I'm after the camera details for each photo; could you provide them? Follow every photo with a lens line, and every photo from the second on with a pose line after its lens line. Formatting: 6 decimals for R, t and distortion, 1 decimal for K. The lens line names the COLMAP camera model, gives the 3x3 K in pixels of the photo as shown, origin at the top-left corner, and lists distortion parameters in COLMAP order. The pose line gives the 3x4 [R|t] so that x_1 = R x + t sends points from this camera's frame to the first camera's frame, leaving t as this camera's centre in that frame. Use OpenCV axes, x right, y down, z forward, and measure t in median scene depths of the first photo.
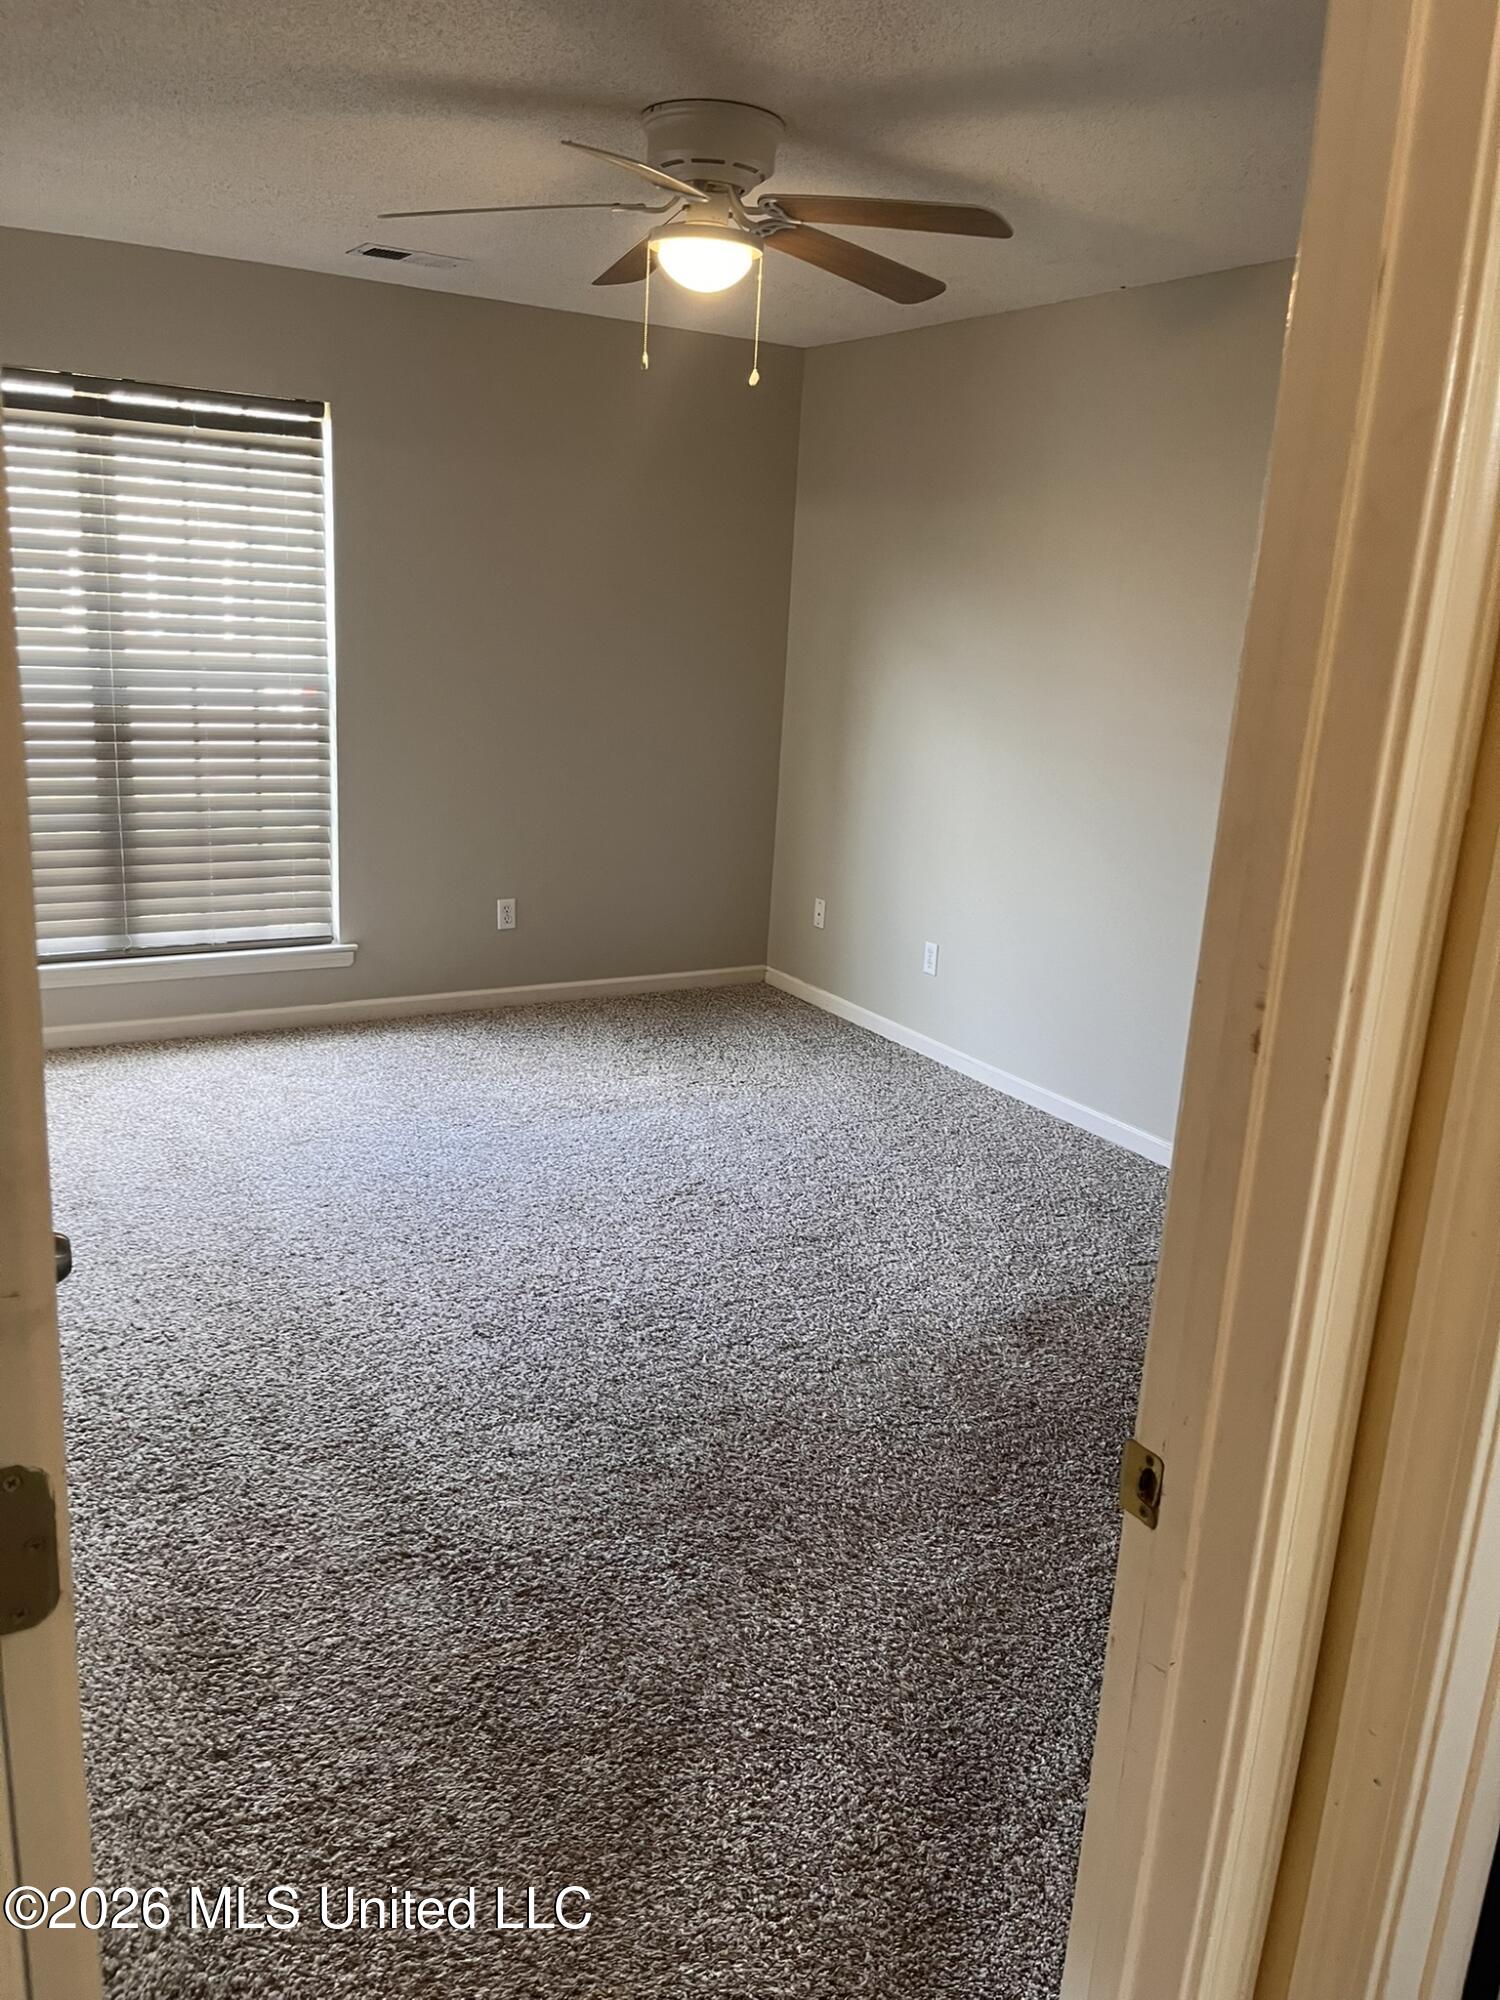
lens RADIAL K [[1516.5, 0, 743.2], [0, 1516.5, 986.7], [0, 0, 1]] dist [0.065858, -0.094065]
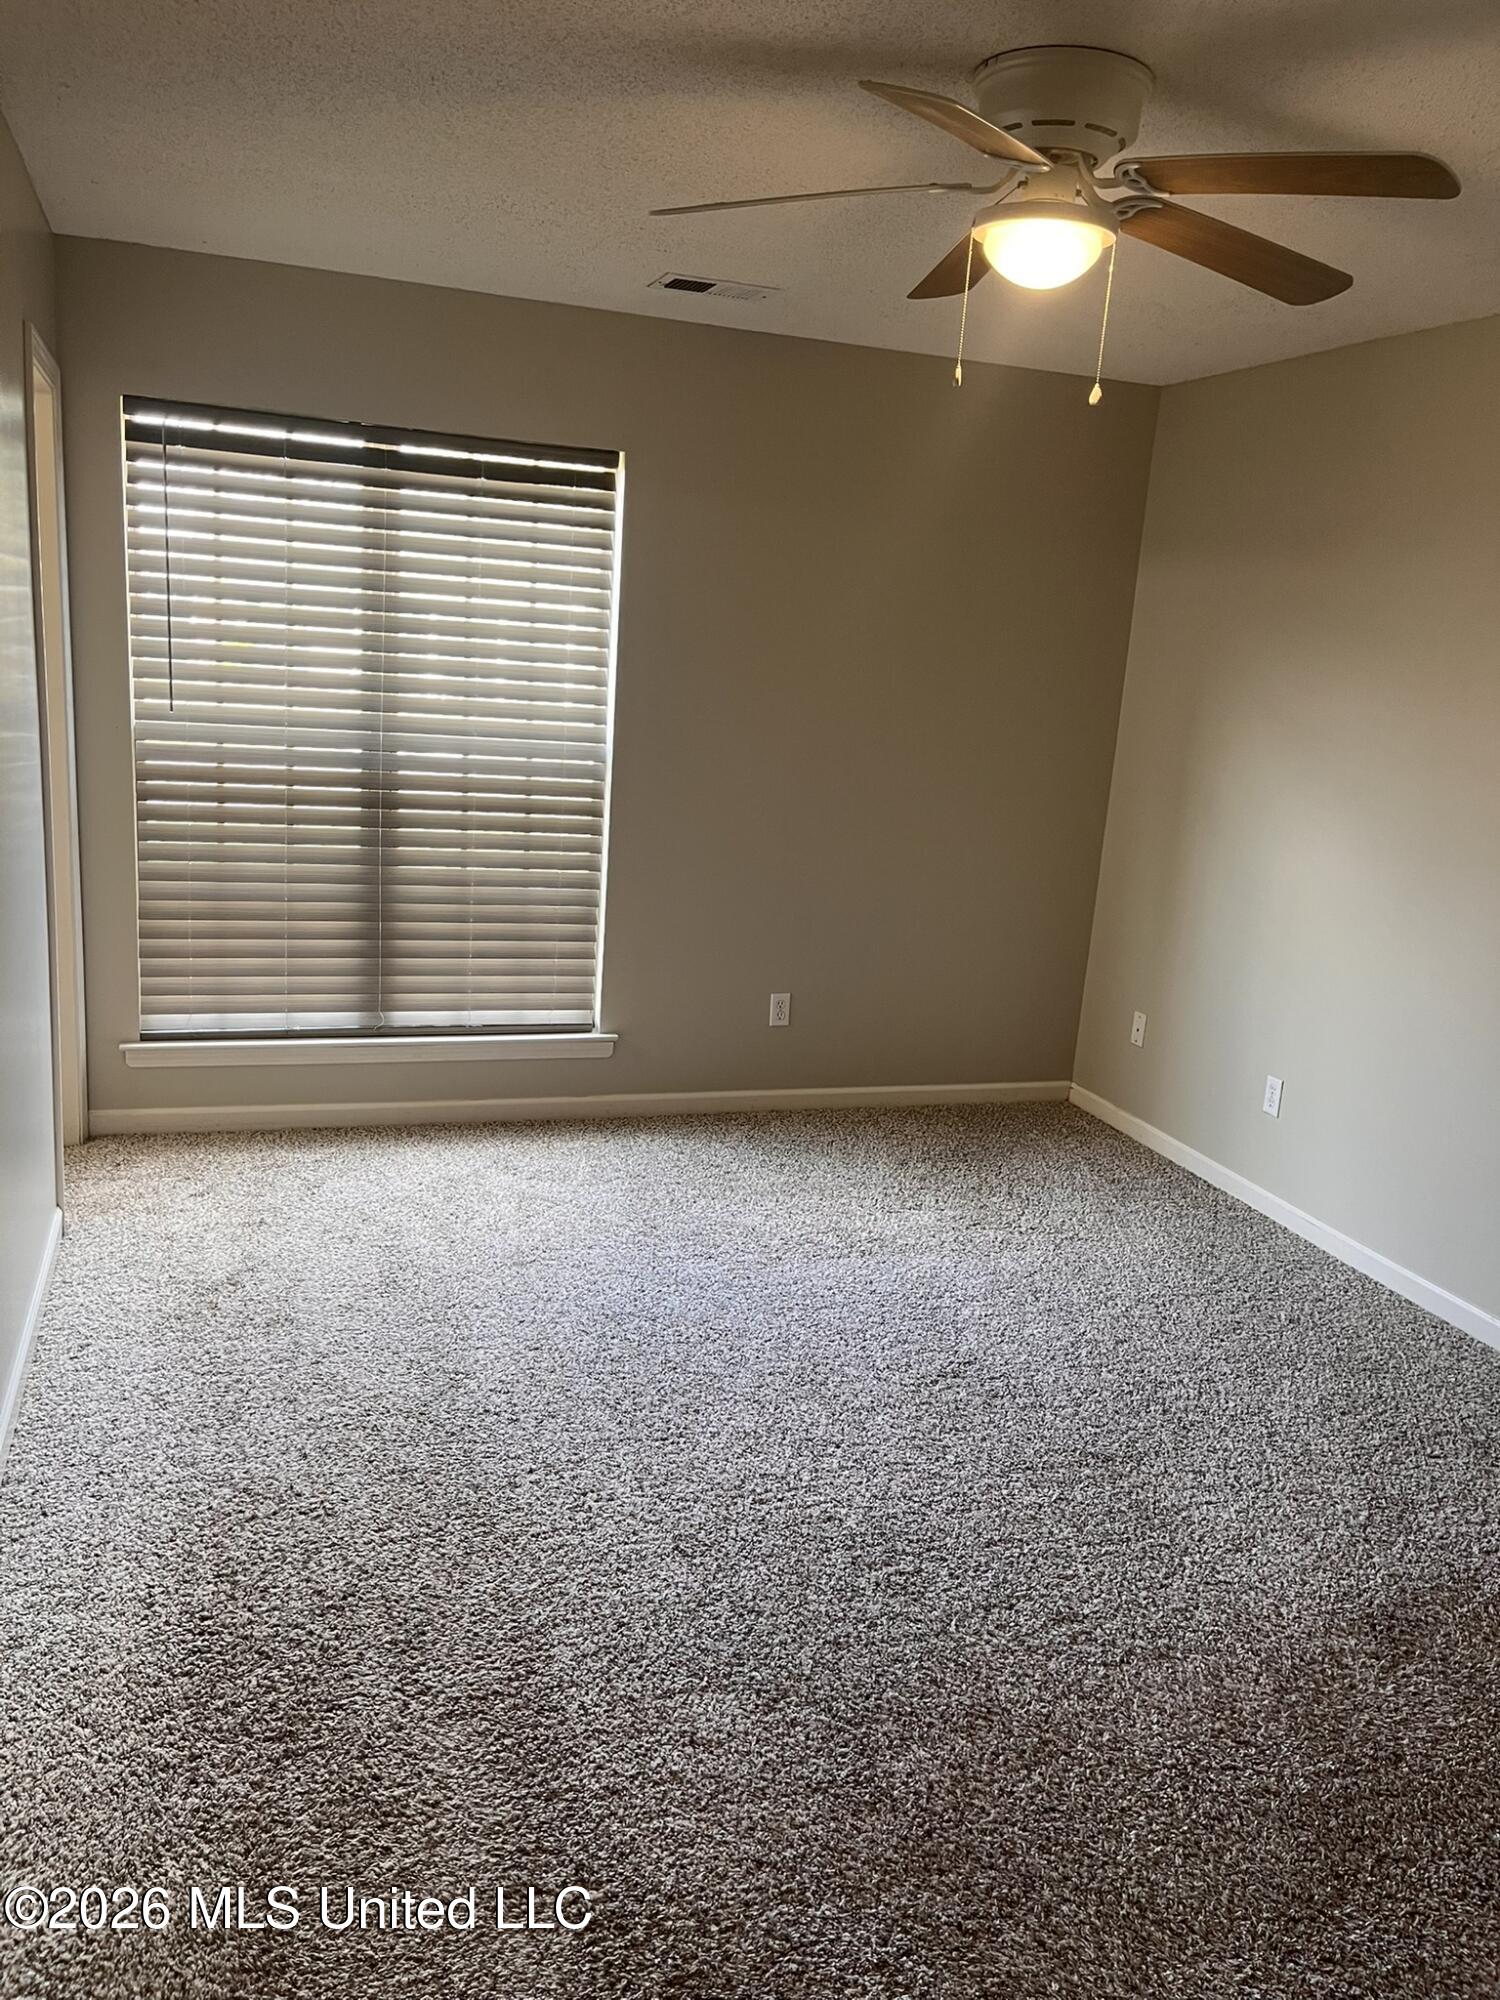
lens RADIAL K [[1516.5, 0, 740.8], [0, 1516.5, 997.7], [0, 0, 1]] dist [0.065858, -0.094065]
pose [[0.977272, 0.061478, -0.202877, 0.006544], [-0.068742, 0.997214, -0.028948, -0.041498], [0.200533, 0.042236, 0.978776, 0.166377]]
